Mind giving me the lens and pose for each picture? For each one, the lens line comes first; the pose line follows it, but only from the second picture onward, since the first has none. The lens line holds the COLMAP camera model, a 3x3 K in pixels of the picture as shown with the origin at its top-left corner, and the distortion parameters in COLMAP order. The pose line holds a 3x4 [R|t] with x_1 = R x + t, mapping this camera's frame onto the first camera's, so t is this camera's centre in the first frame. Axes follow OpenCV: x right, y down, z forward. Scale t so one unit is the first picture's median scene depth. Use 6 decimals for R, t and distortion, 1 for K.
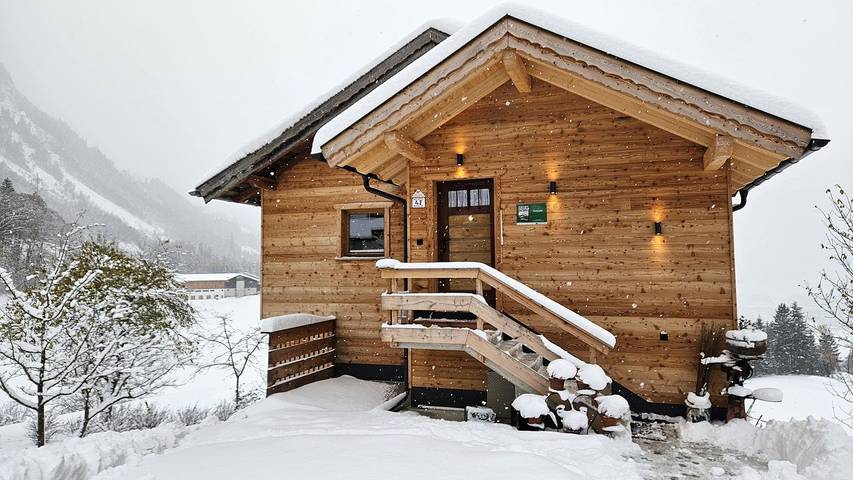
lens RADIAL K [[550.8, 0, 426.0], [0, 550.8, 236.6], [0, 0, 1]] dist [0.006284, 0.000197]
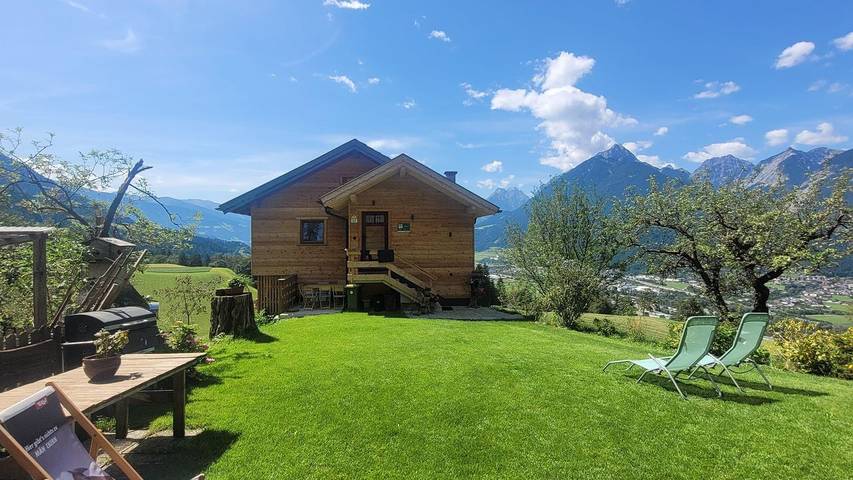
lens RADIAL K [[550.8, 0, 426.9], [0, 550.8, 236.9], [0, 0, 1]] dist [0.006284, 0.000197]
pose [[0.884582, -0.003517, 0.466372, -0.806962], [-0.026574, 0.997967, 0.057929, -0.134744], [-0.465627, -0.063637, 0.882690, -1.142212]]
